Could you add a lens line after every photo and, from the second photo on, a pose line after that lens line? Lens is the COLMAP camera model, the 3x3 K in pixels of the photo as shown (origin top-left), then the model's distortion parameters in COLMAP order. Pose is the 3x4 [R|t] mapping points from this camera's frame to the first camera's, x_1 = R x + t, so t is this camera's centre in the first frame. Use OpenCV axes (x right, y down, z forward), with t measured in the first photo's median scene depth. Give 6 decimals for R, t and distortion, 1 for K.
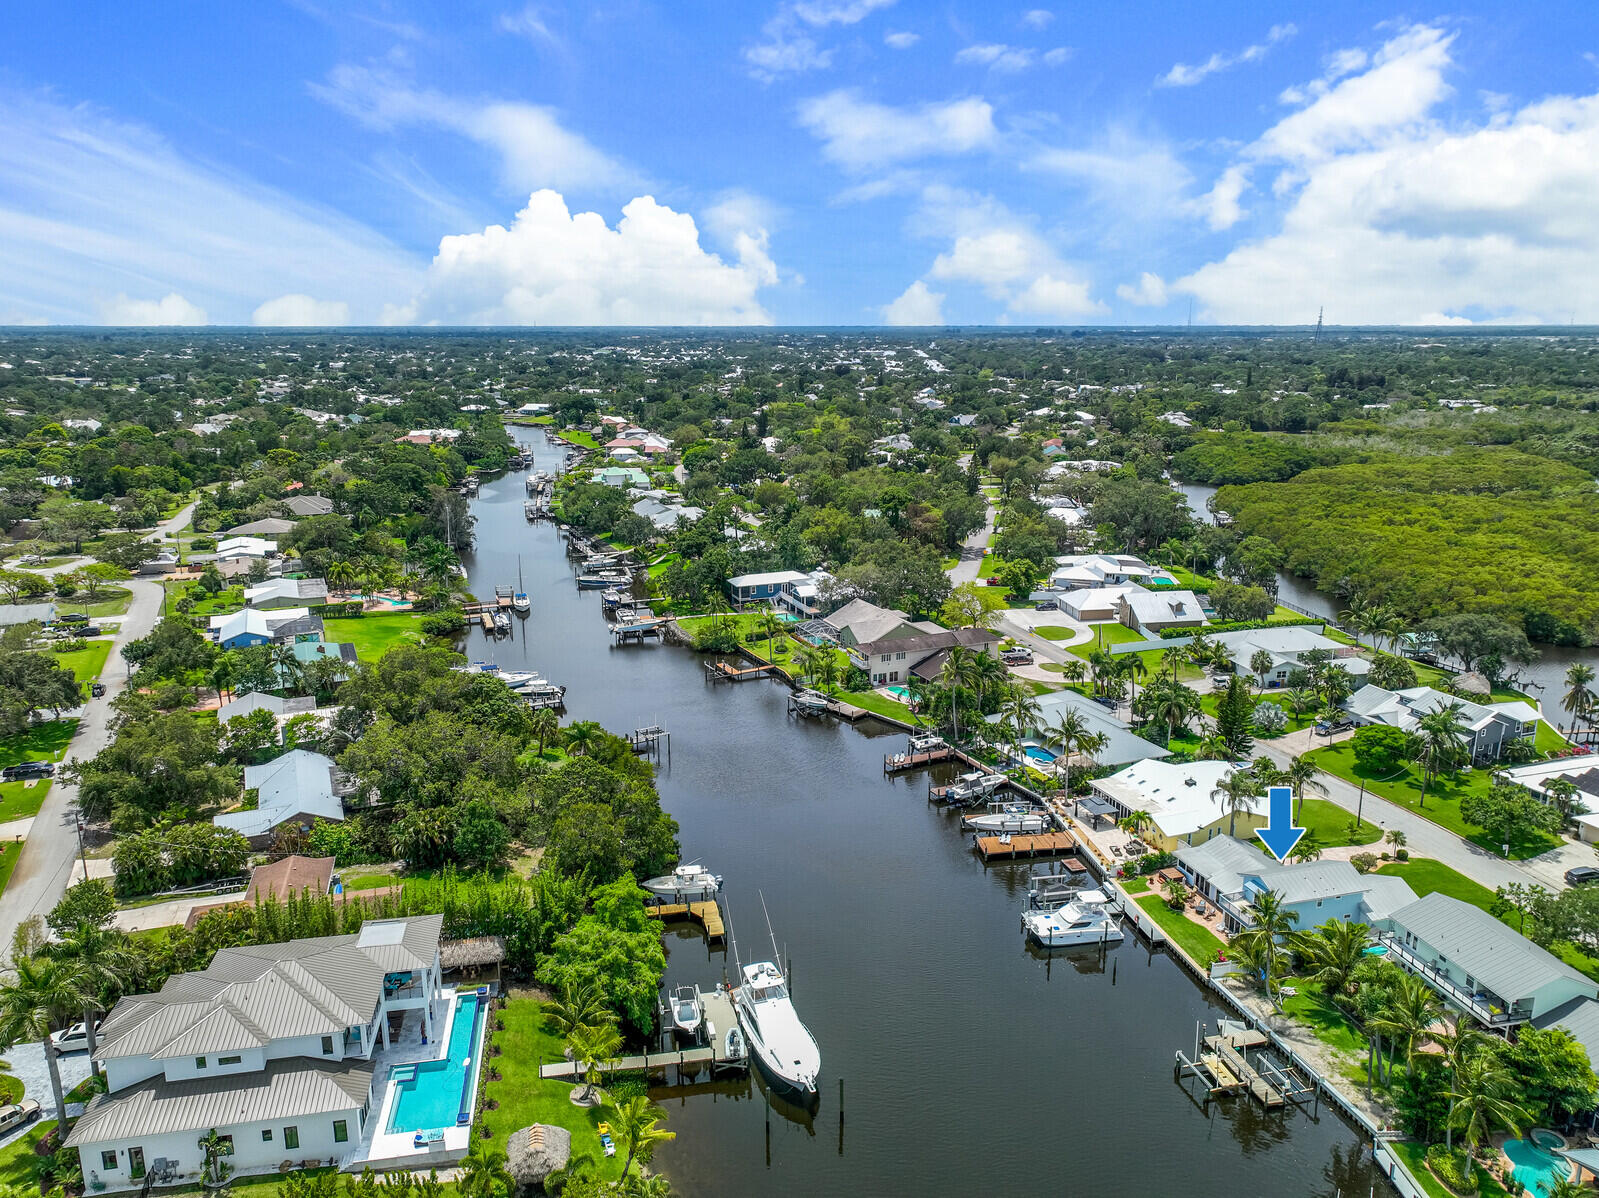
lens RADIAL K [[1111.2, 0, 802.0], [0, 1111.2, 602.9], [0, 0, 1]] dist [0.002777, -0.000804]
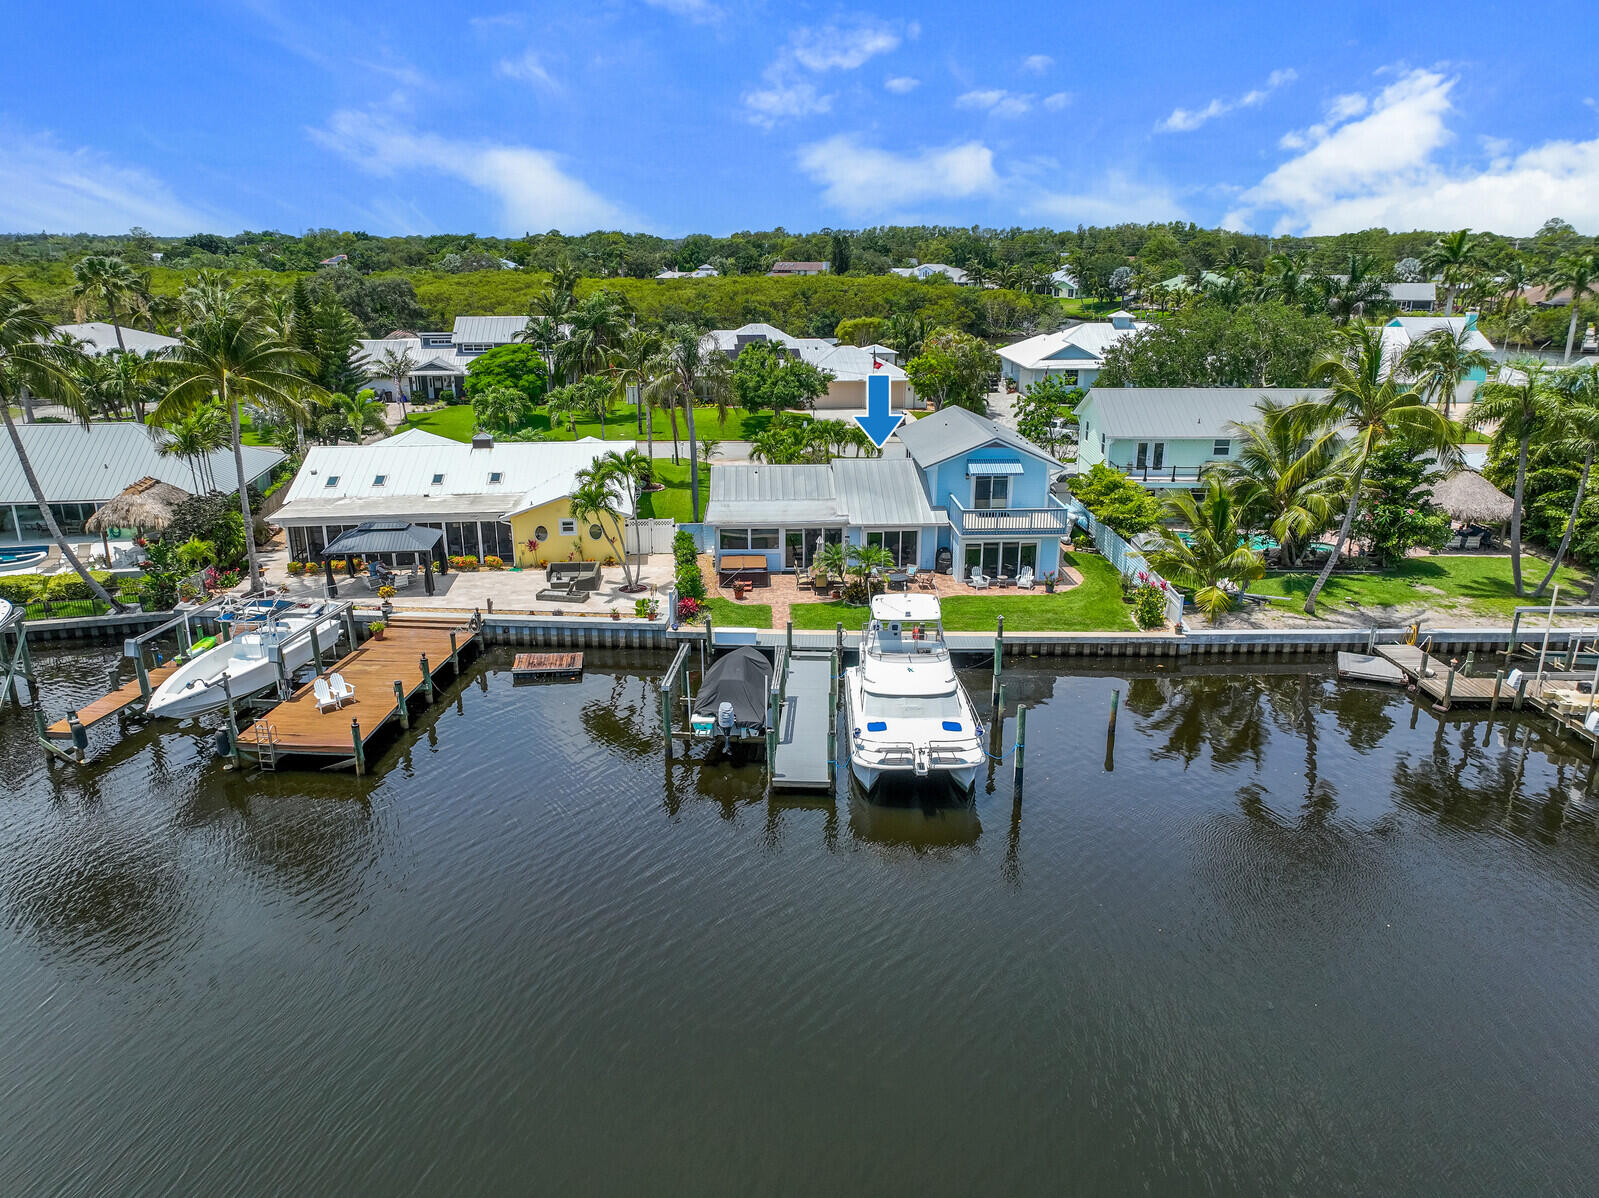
lens RADIAL K [[1115.4, 0, 799.5], [0, 1115.4, 599.0], [0, 0, 1]] dist [0.002344, 0.004389]
pose [[0.233957, -0.304060, 0.923478, -0.046335], [0.233072, 0.939683, 0.250348, 0.162949], [-0.943897, 0.156666, 0.290713, 0.889687]]
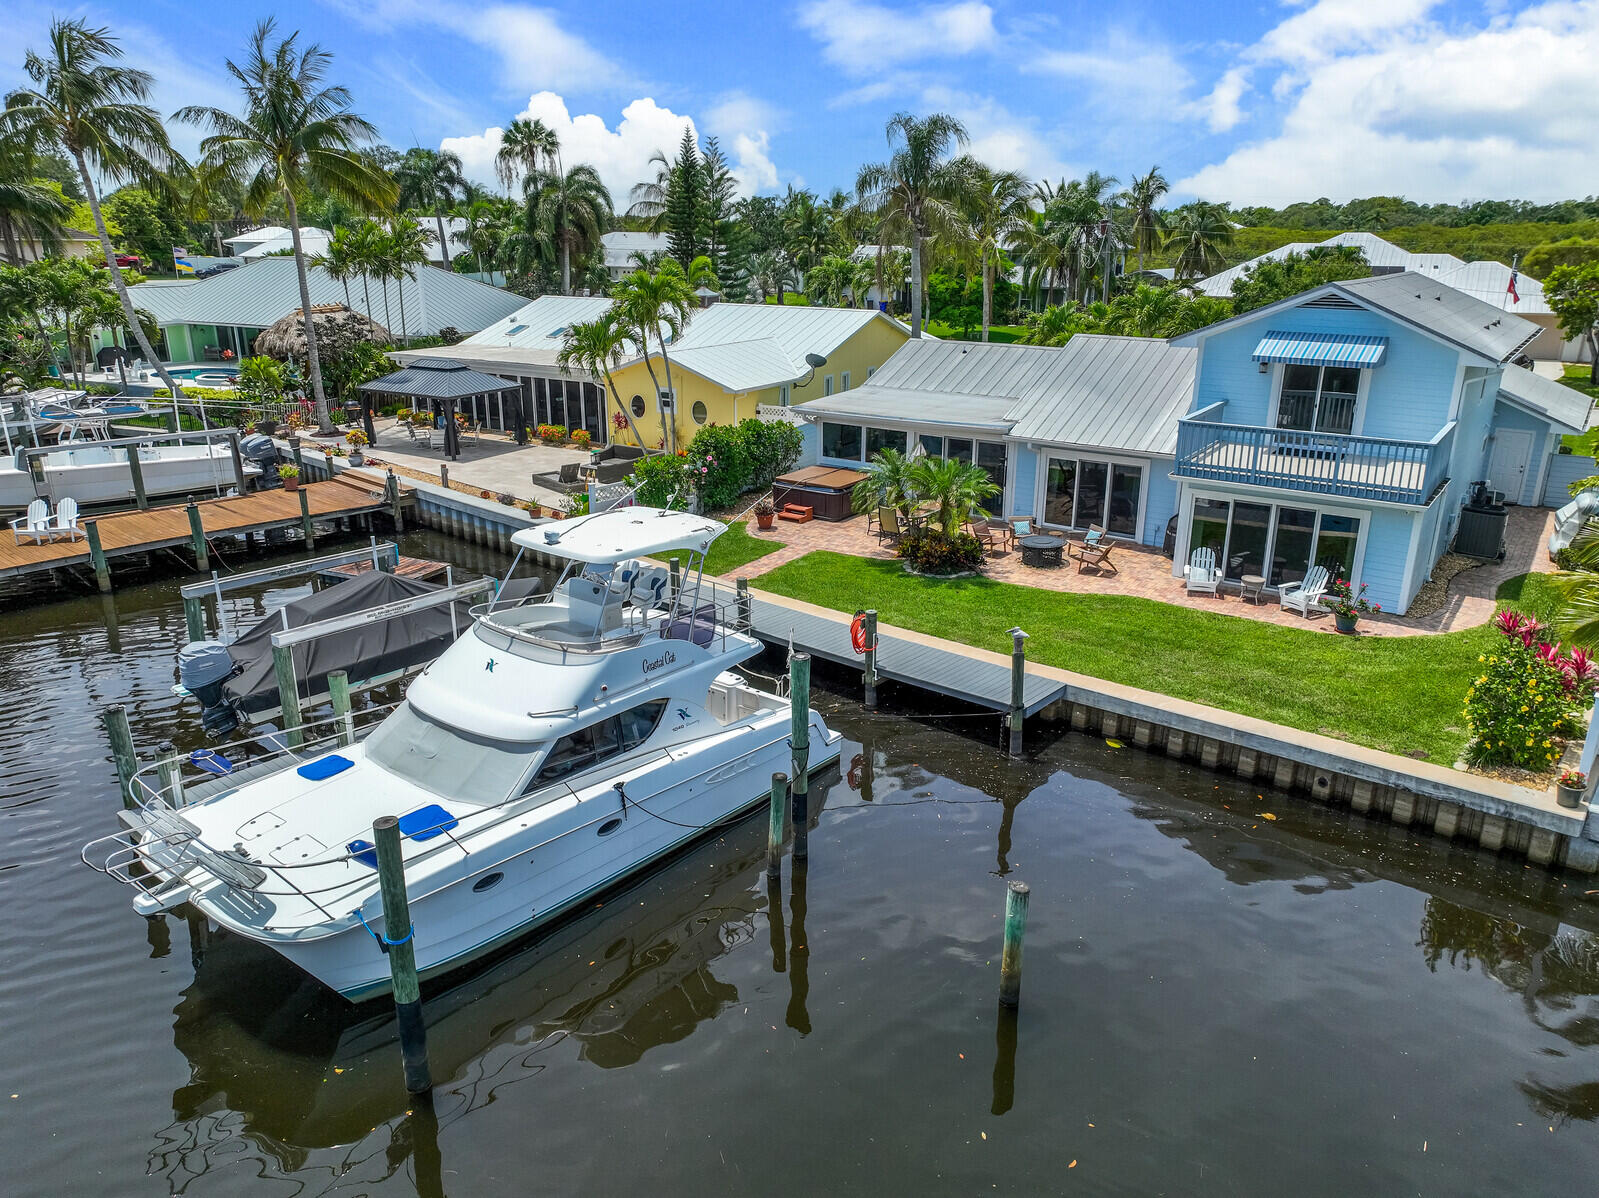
lens RADIAL K [[1115.4, 0, 799.5], [0, 1115.4, 599.0], [0, 0, 1]] dist [0.002344, 0.004389]
pose [[0.781751, -0.200633, 0.590433, 0.184585], [0.151385, 0.979564, 0.132424, 0.243512], [-0.604936, -0.014139, 0.796149, 0.832877]]
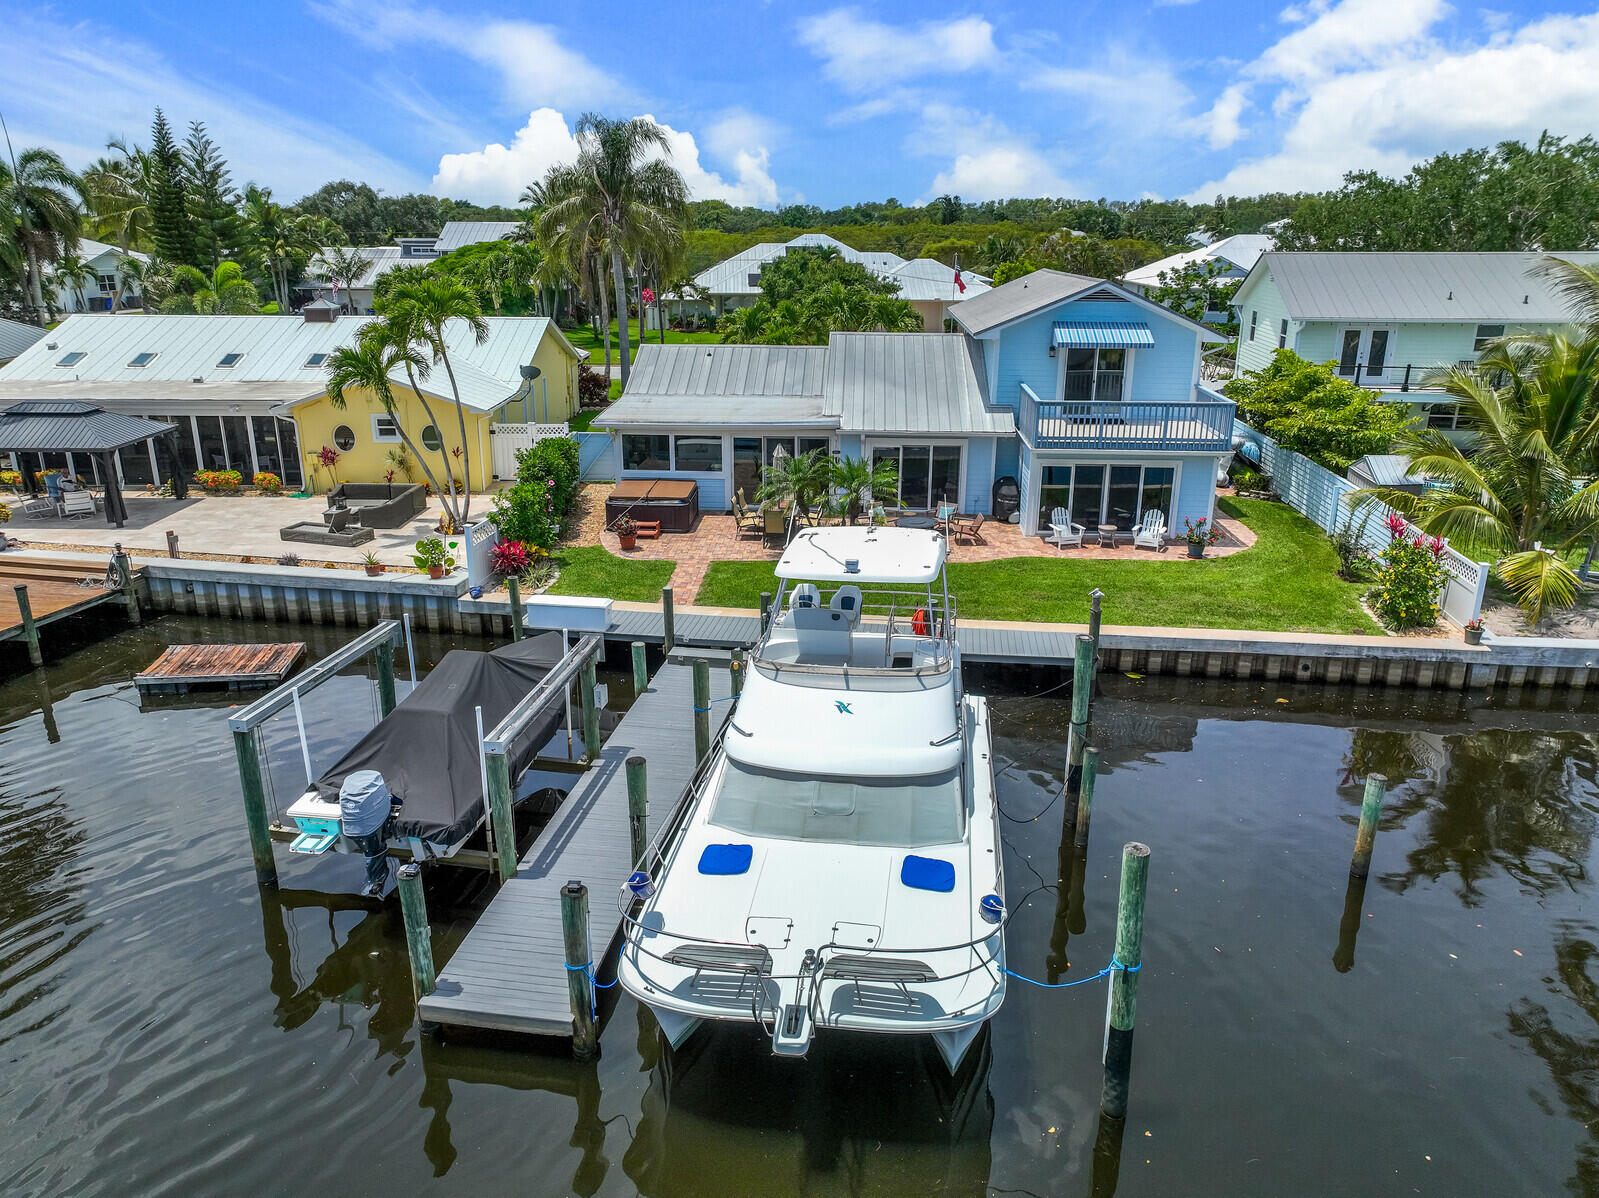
lens RADIAL K [[1115.4, 0, 799.5], [0, 1115.4, 599.0], [0, 0, 1]] dist [0.002344, 0.004389]
pose [[0.333517, -0.300751, 0.893485, 0.127635], [0.222690, 0.946061, 0.235324, 0.222940], [-0.916065, 0.120486, 0.382502, 0.909954]]
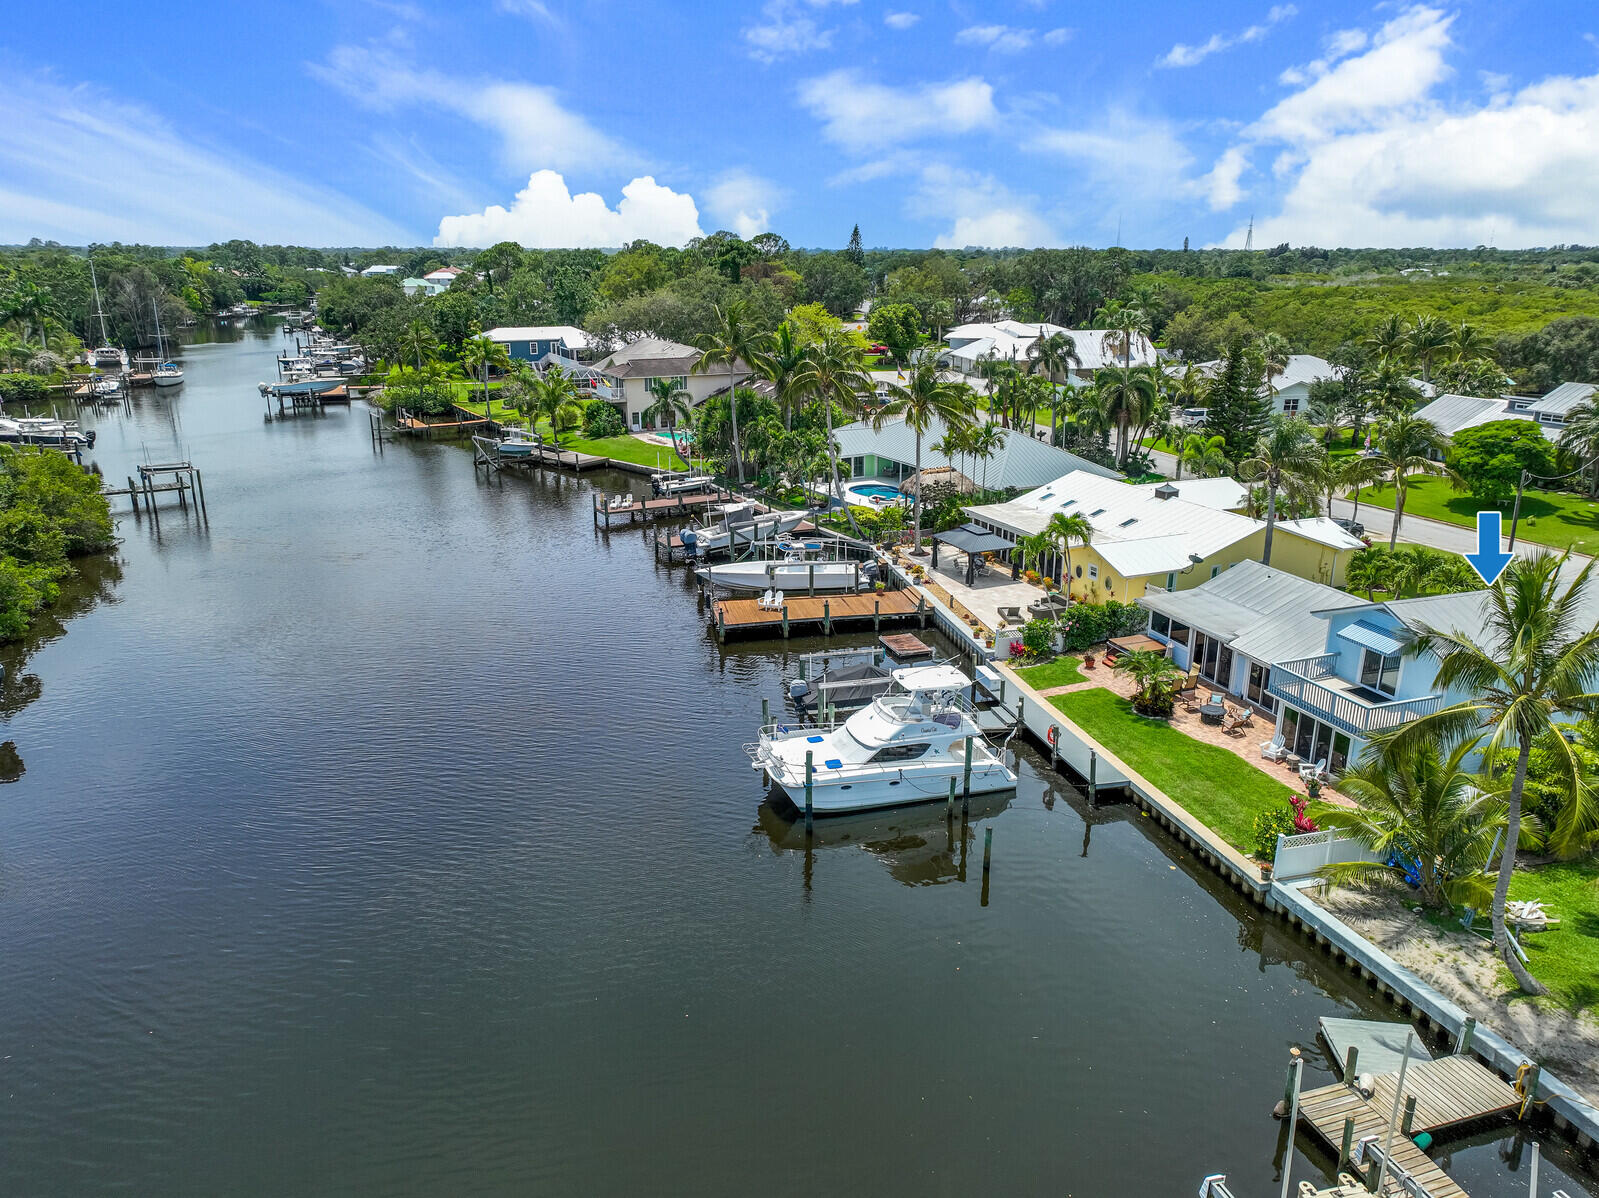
lens RADIAL K [[1111.2, 0, 802.0], [0, 1111.2, 602.9], [0, 0, 1]] dist [0.002777, -0.000804]
pose [[0.998124, -0.023658, 0.056473, 0.187957], [0.019979, 0.997696, 0.064829, 0.203906], [-0.057877, -0.063579, 0.996297, 0.605956]]
